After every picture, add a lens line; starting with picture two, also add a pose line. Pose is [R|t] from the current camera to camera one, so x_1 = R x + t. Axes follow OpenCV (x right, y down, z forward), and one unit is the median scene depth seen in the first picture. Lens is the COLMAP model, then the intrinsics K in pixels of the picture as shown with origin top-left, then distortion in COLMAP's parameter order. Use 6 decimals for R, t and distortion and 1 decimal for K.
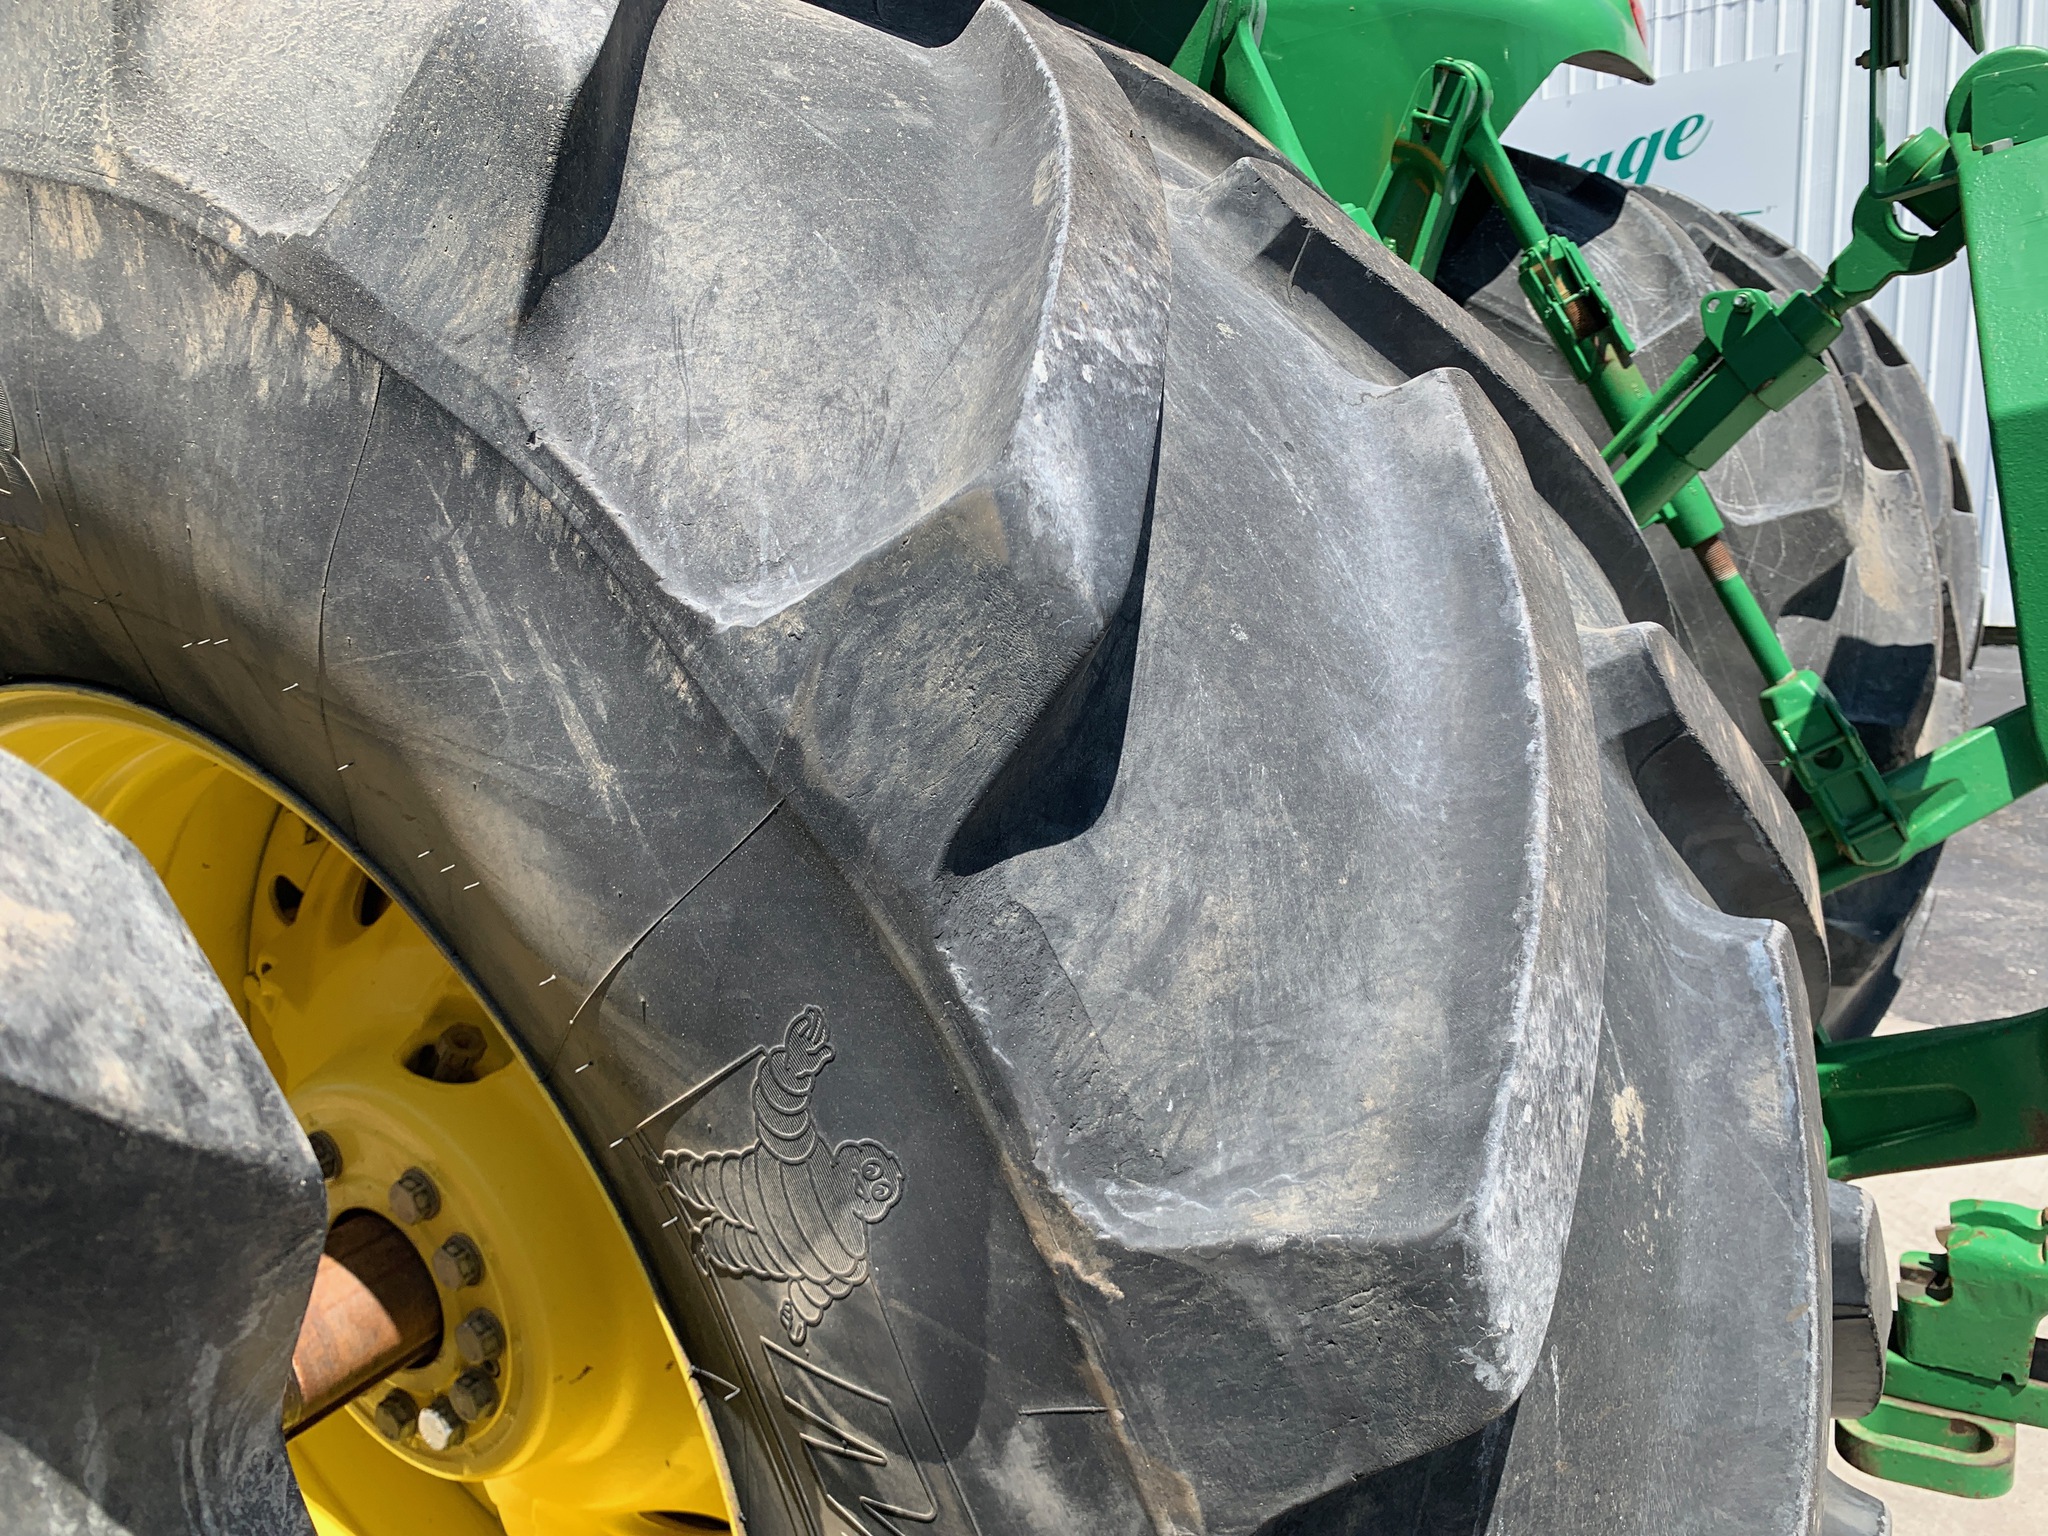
lens RADIAL K [[1540.1, 0, 994.7], [0, 1540.1, 795.5], [0, 0, 1]] dist [0.018206, -0.030738]
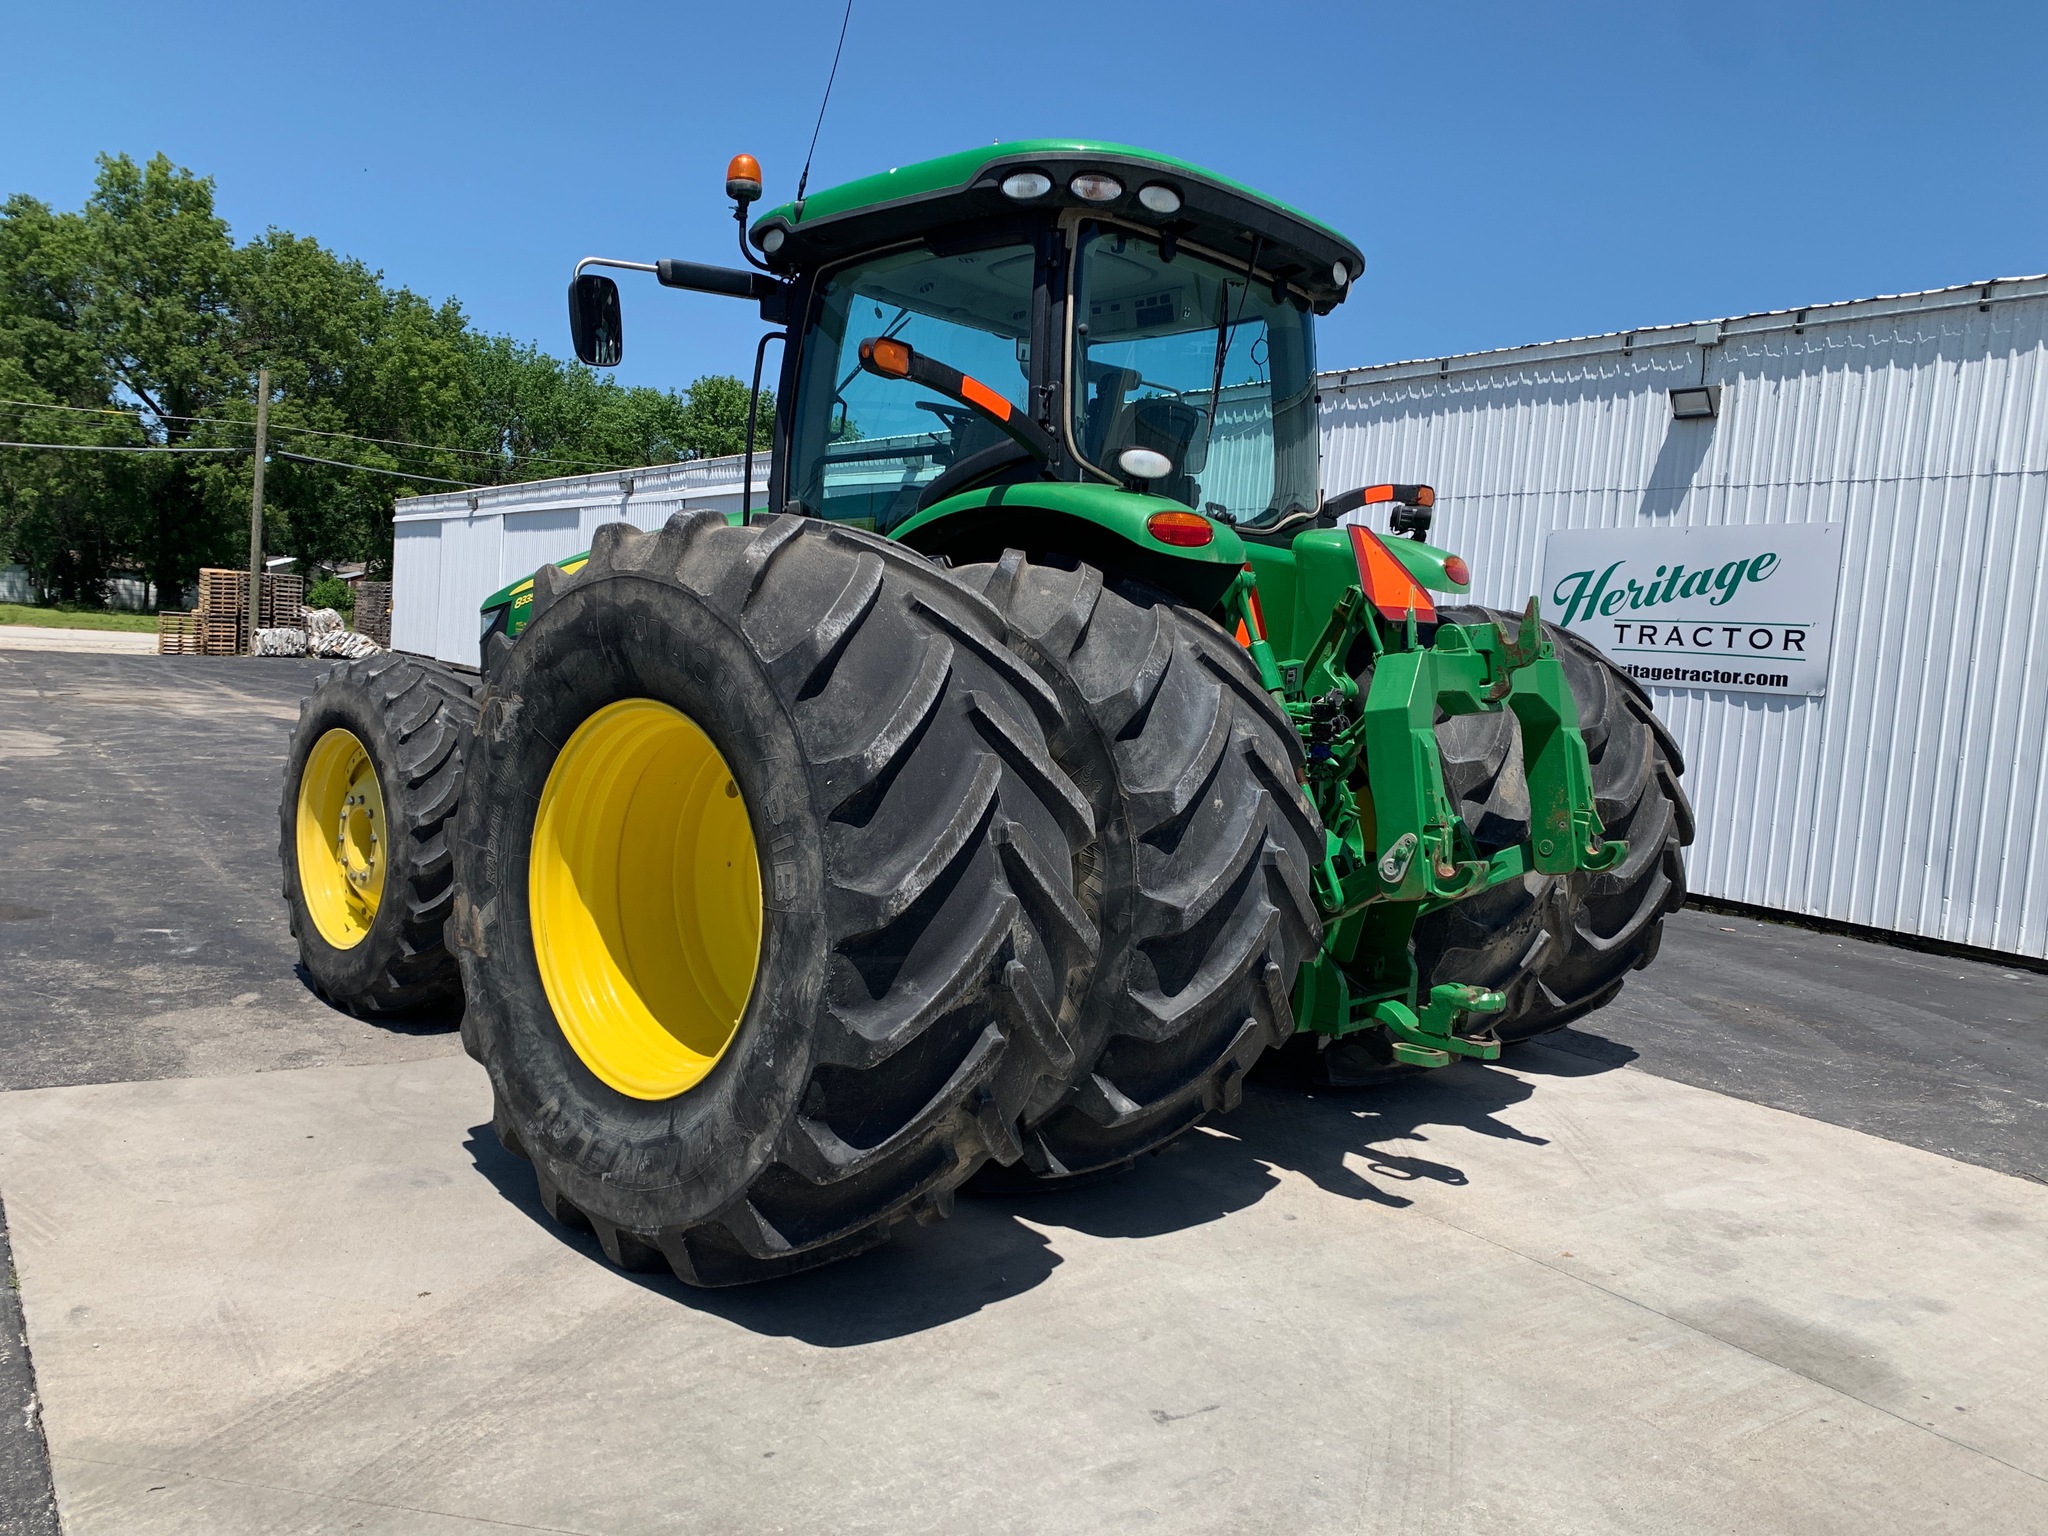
lens RADIAL K [[1574.8, 0, 993.5], [0, 1574.8, 807.2], [0, 0, 1]] dist [0.010537, -0.003345]
pose [[0.971347, 0.154595, -0.180512, 0.754276], [-0.180787, 0.973655, -0.138966, 1.411793], [0.154273, 0.167619, 0.973706, -5.904313]]
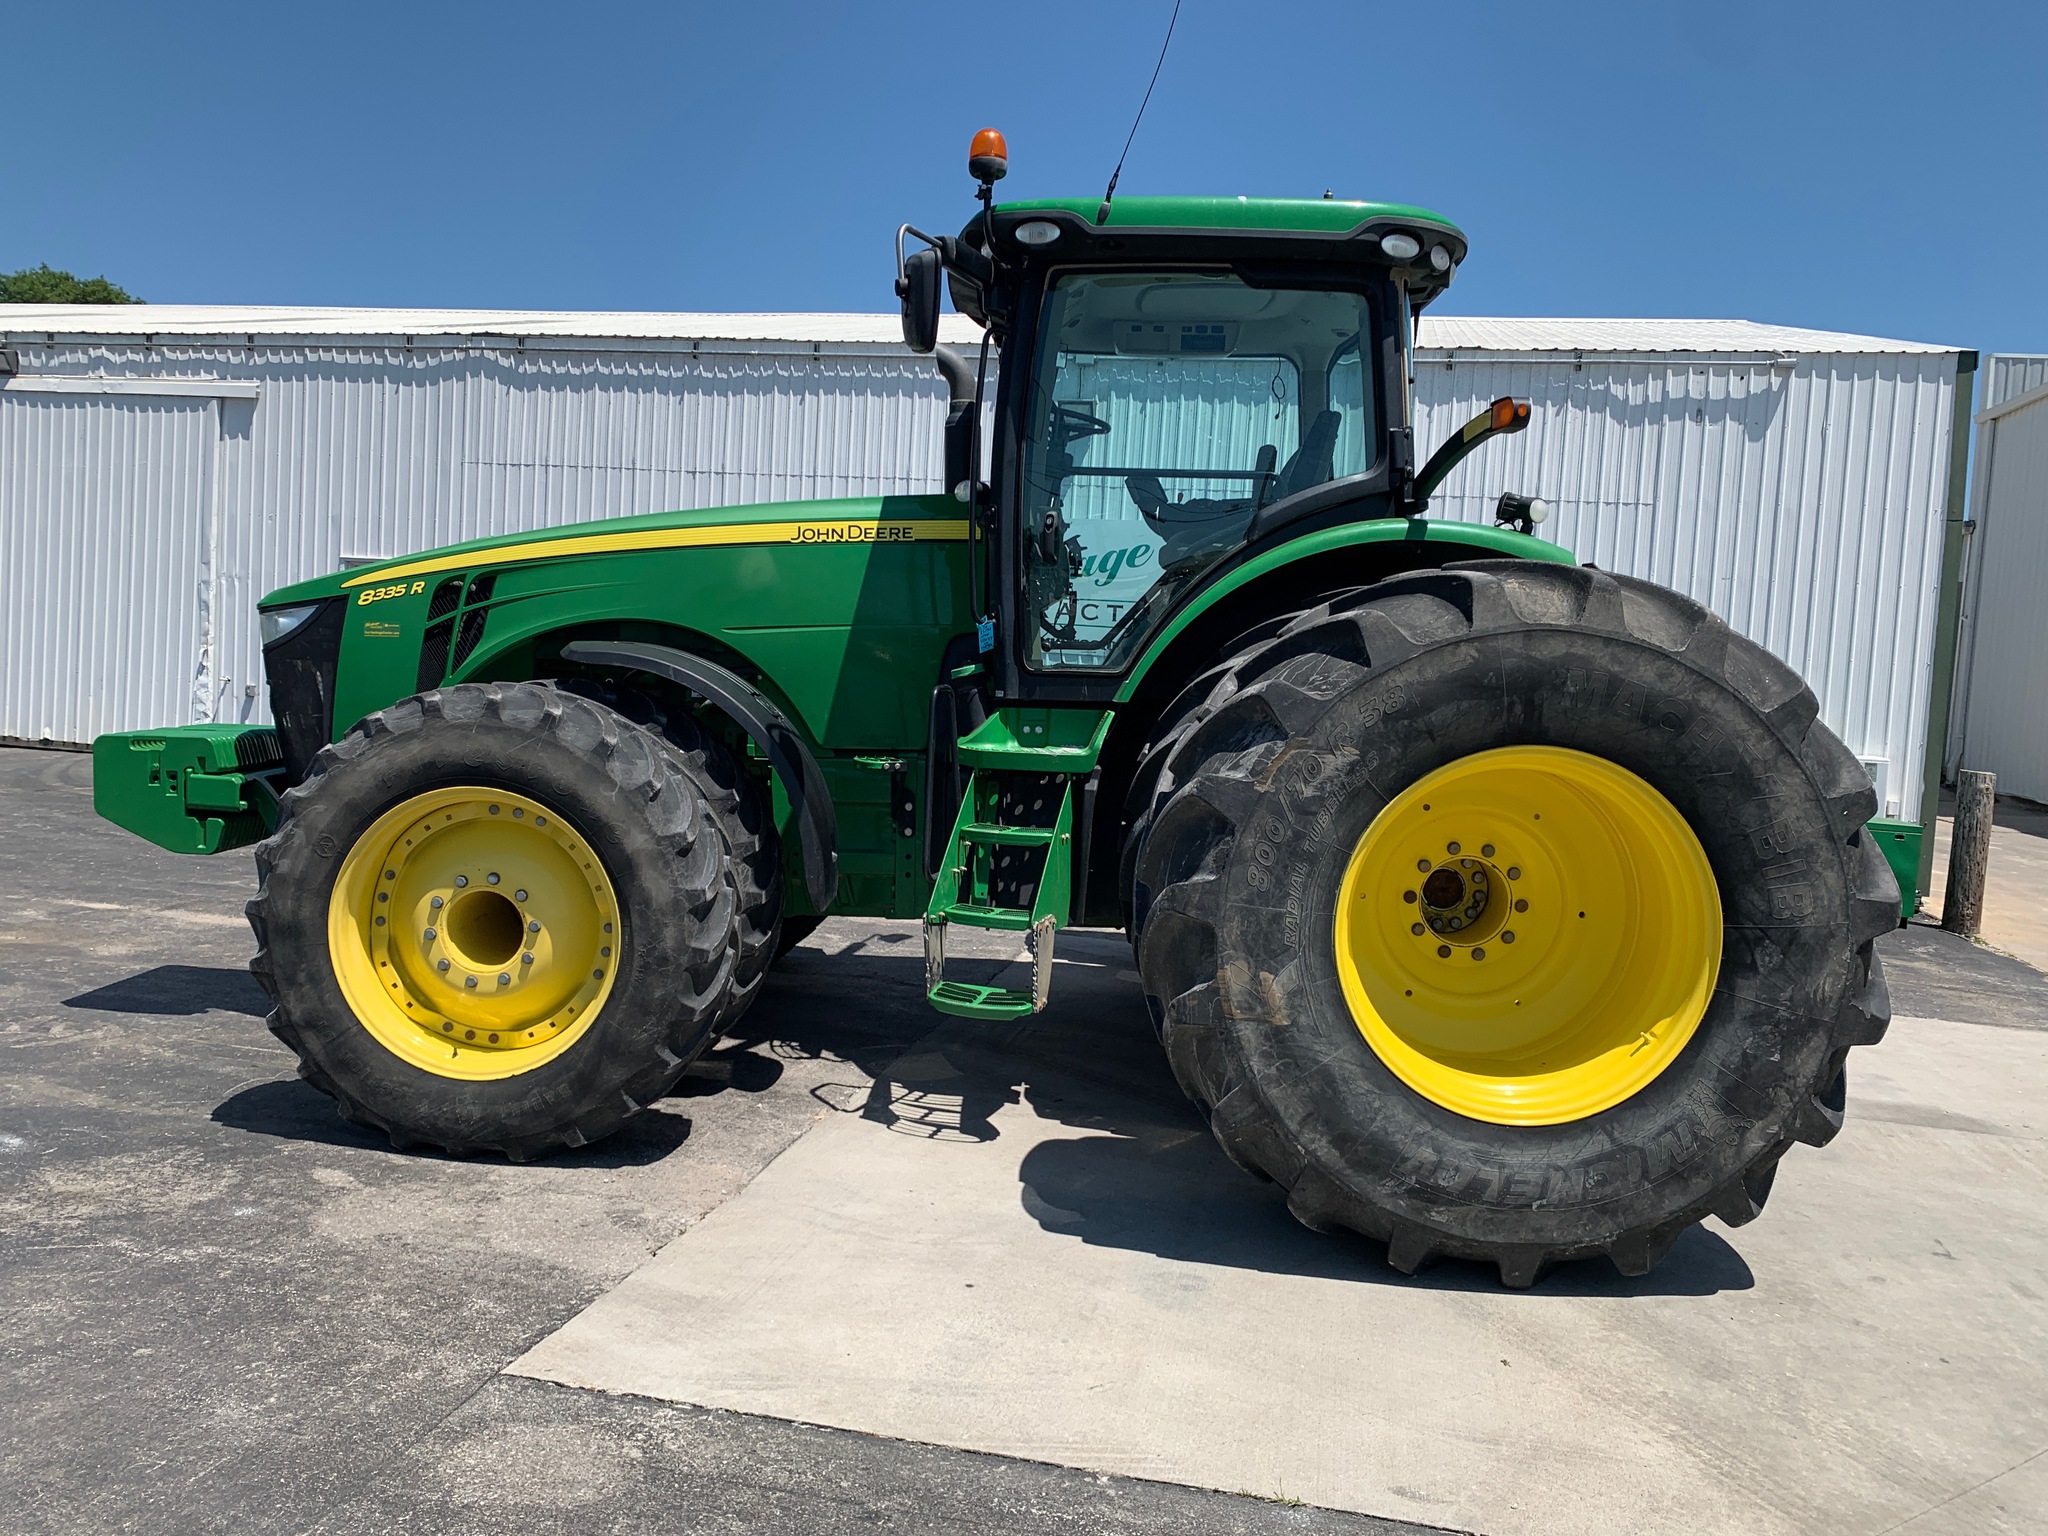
lens RADIAL K [[1584.2, 0, 987.8], [0, 1584.2, 805.8], [0, 0, 1]] dist [0.041499, -0.037111]
pose [[0.847889, 0.069782, 0.525562, -7.544384], [0.020111, 0.986354, -0.163408, 1.663200], [-0.529793, 0.149121, 0.834915, -4.290003]]
